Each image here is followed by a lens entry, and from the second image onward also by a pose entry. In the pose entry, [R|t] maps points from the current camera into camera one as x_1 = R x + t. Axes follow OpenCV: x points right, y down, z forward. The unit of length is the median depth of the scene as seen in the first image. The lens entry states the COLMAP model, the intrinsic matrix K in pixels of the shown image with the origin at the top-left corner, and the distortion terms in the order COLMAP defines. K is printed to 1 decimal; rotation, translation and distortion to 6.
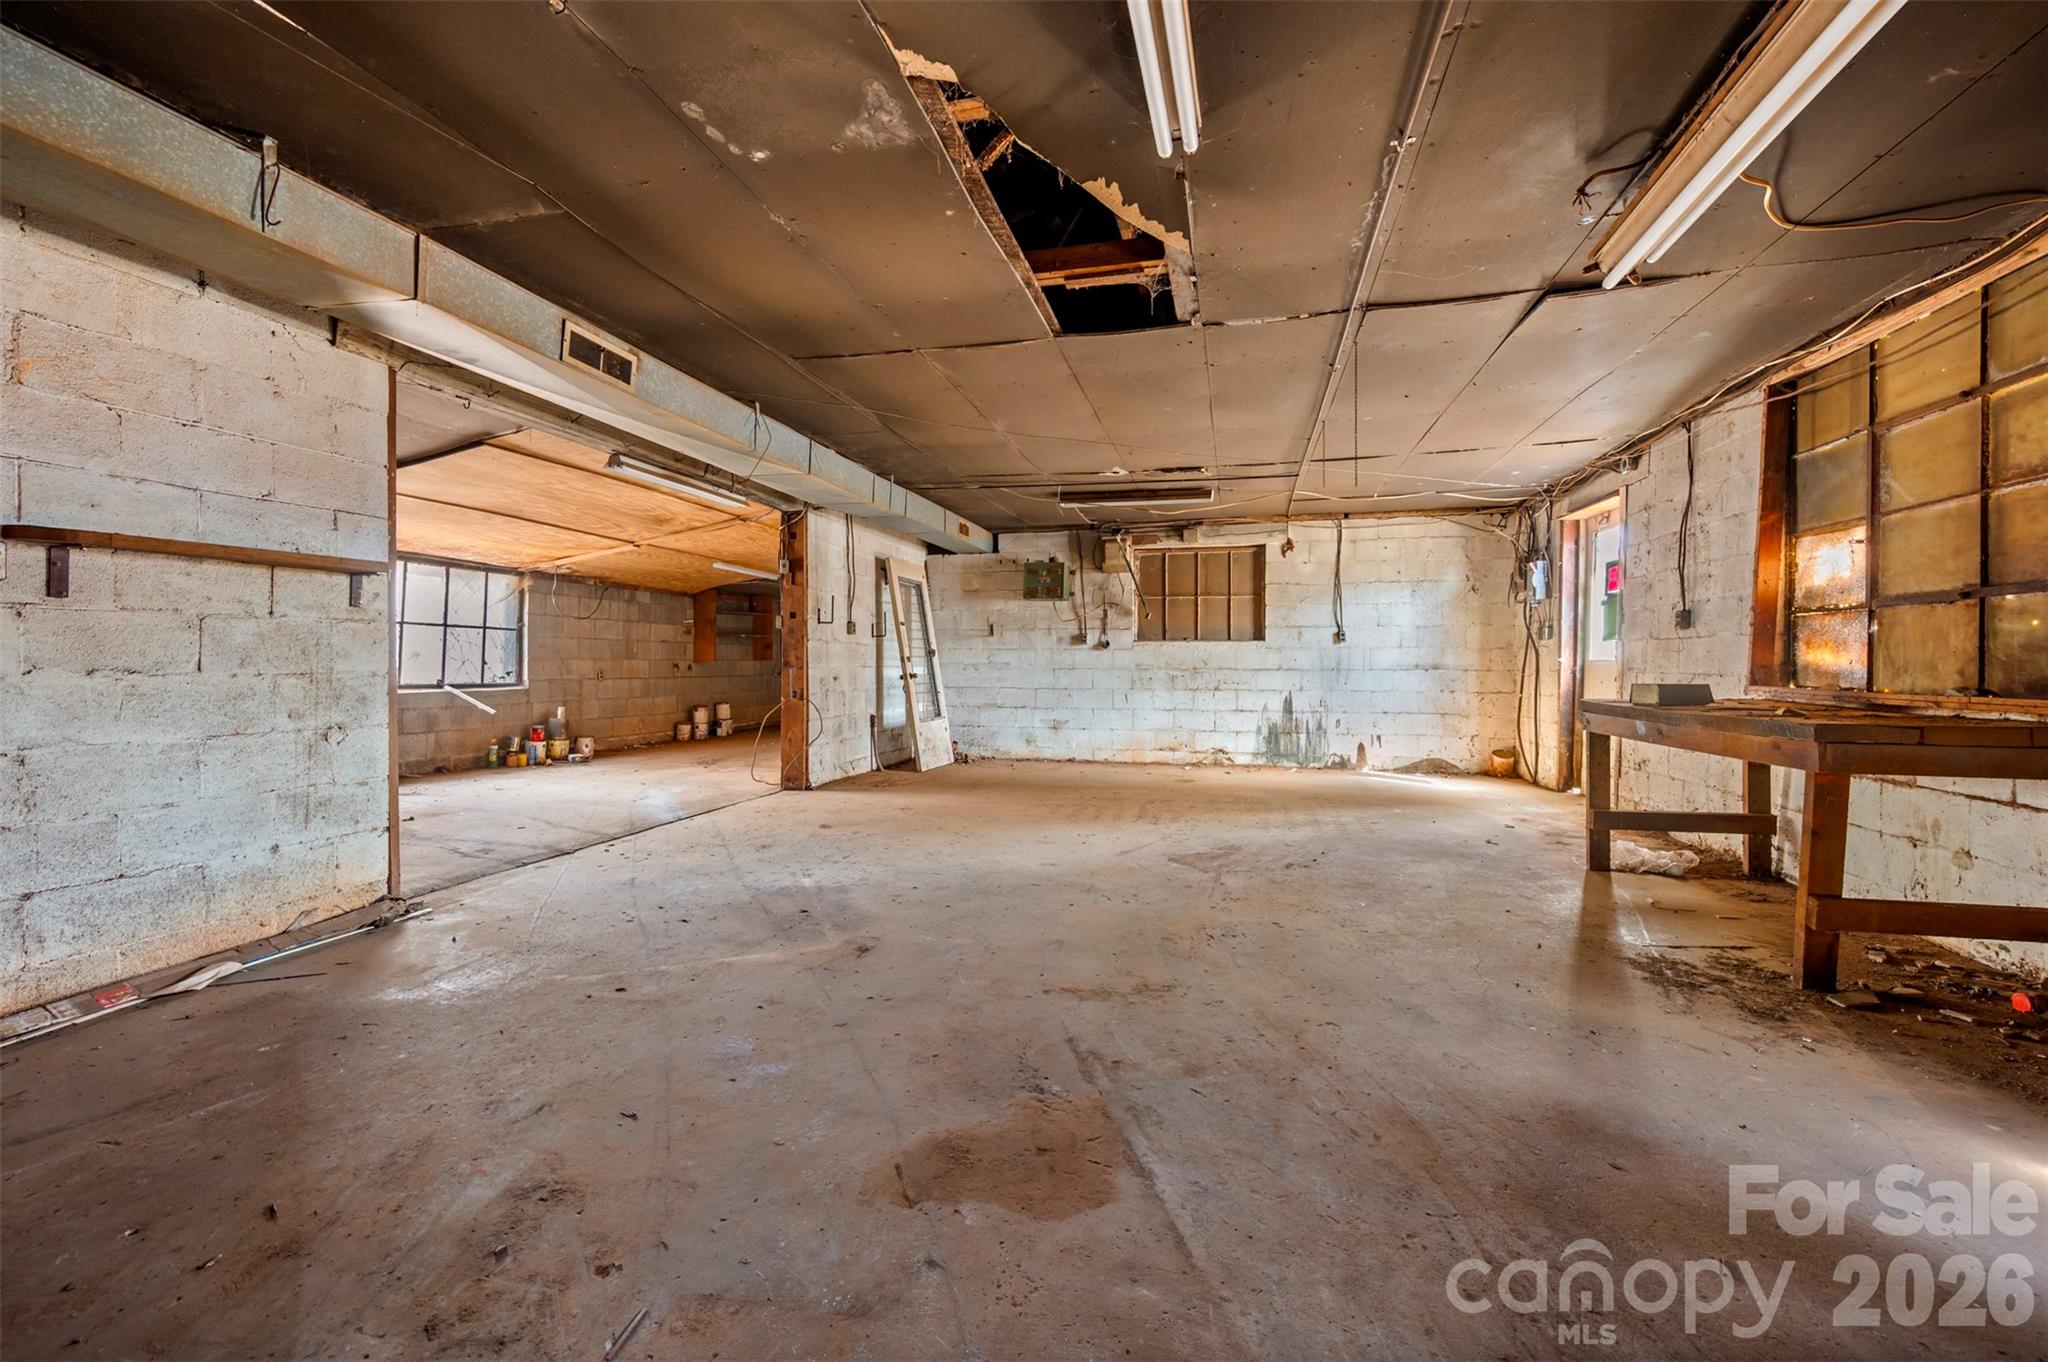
lens RADIAL K [[818.2, 0, 1032.7], [0, 818.2, 667.2], [0, 0, 1]] dist [-0.002845, 0.000177]
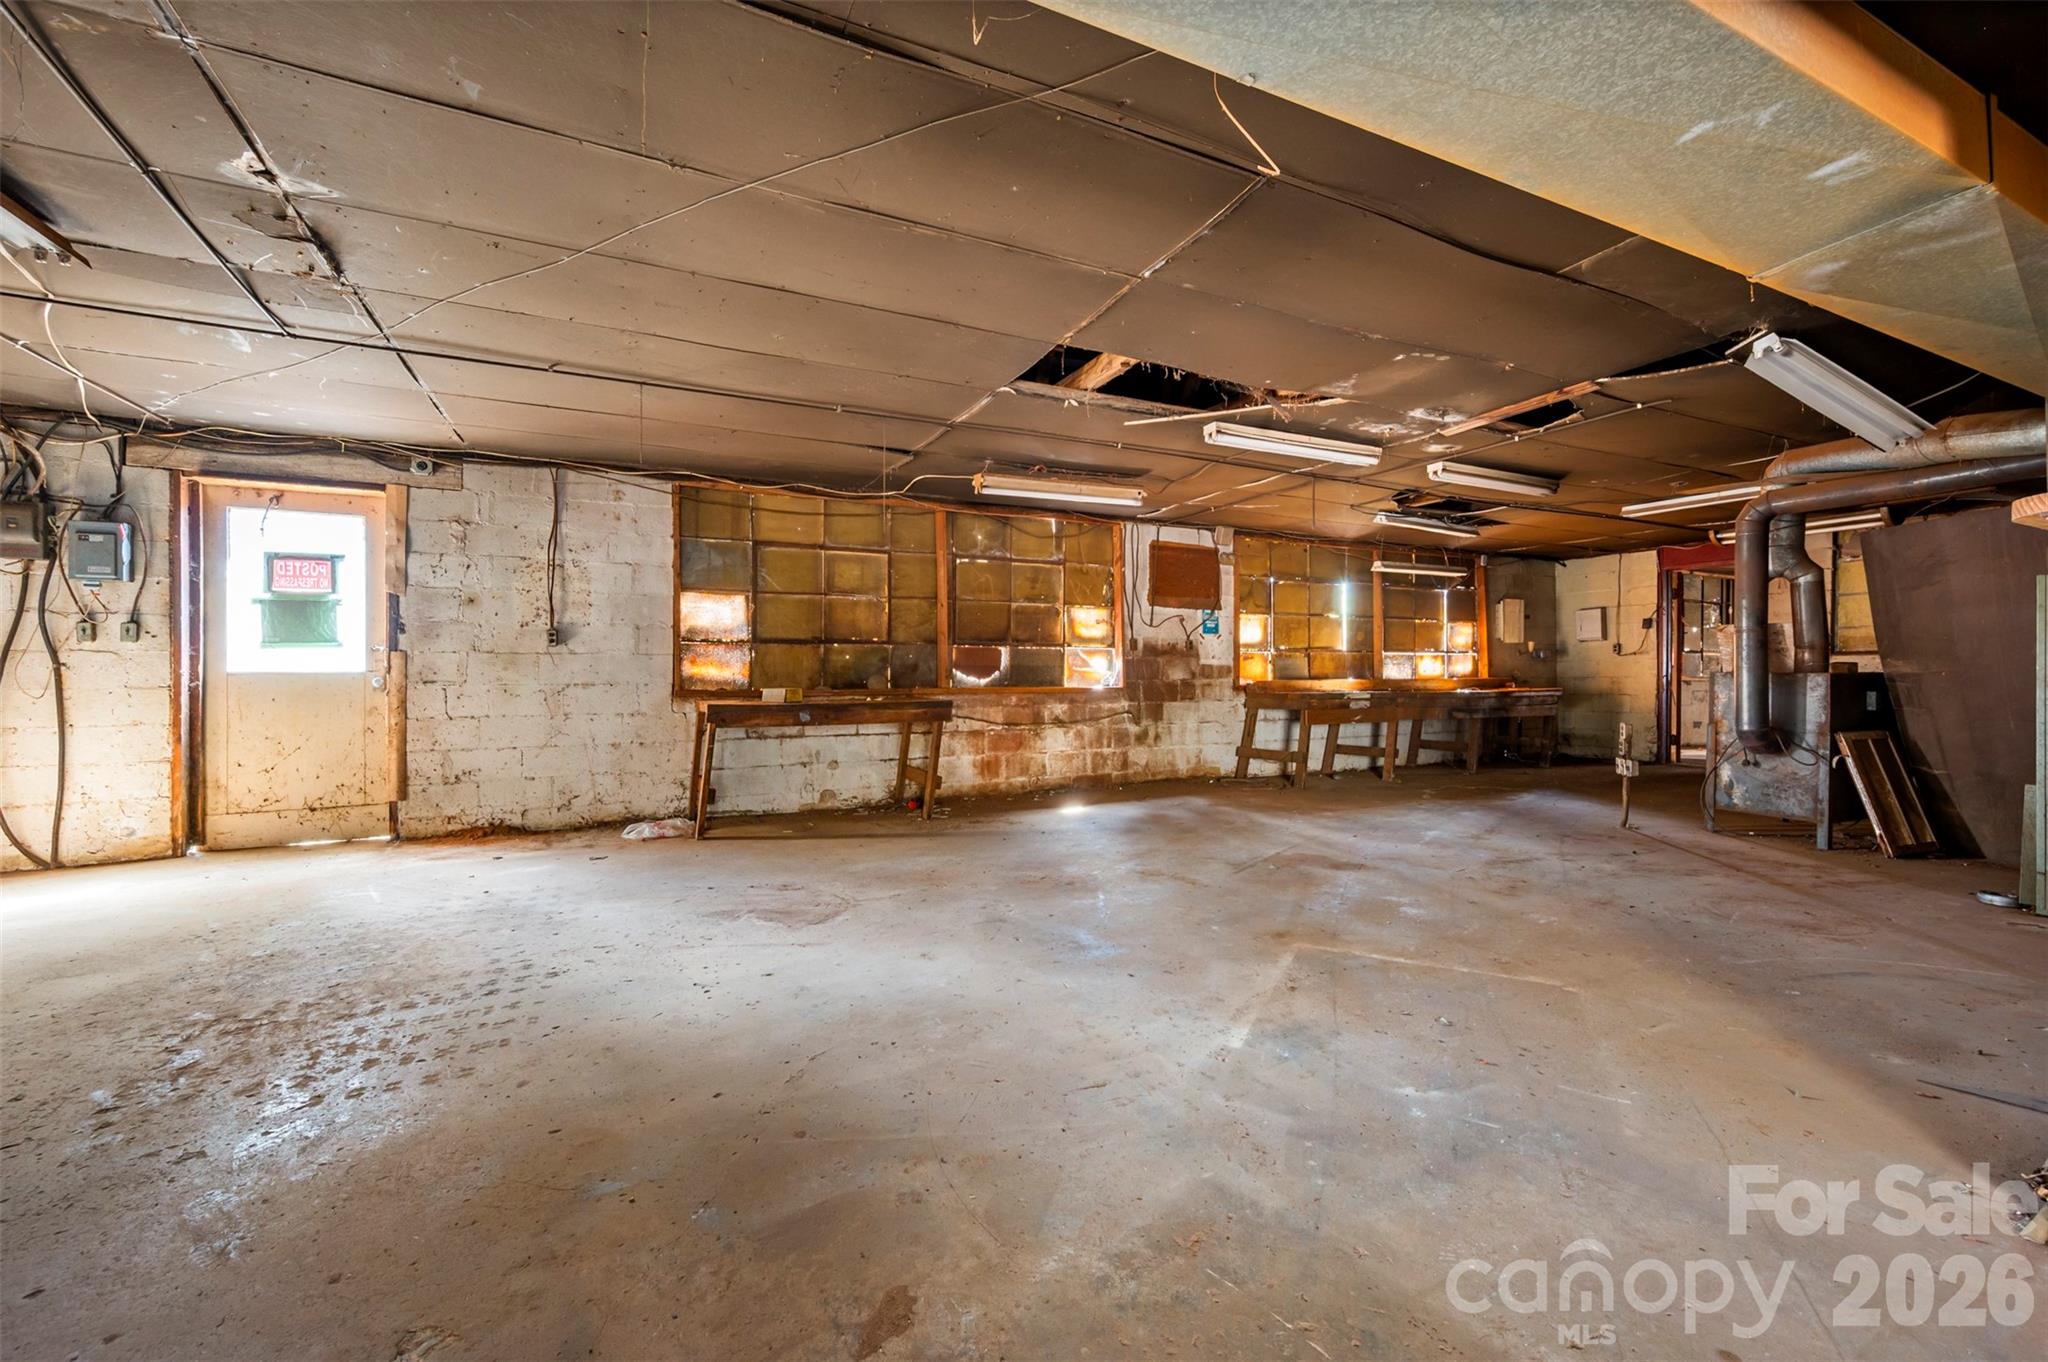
lens RADIAL K [[818.2, 0, 1027.6], [0, 818.2, 677.7], [0, 0, 1]] dist [-0.002845, 0.000177]
pose [[-0.641467, -0.007698, 0.767112, -0.736906], [0.003729, 0.999907, 0.013152, -0.019835], [-0.767142, 0.011297, -0.641378, 1.732889]]
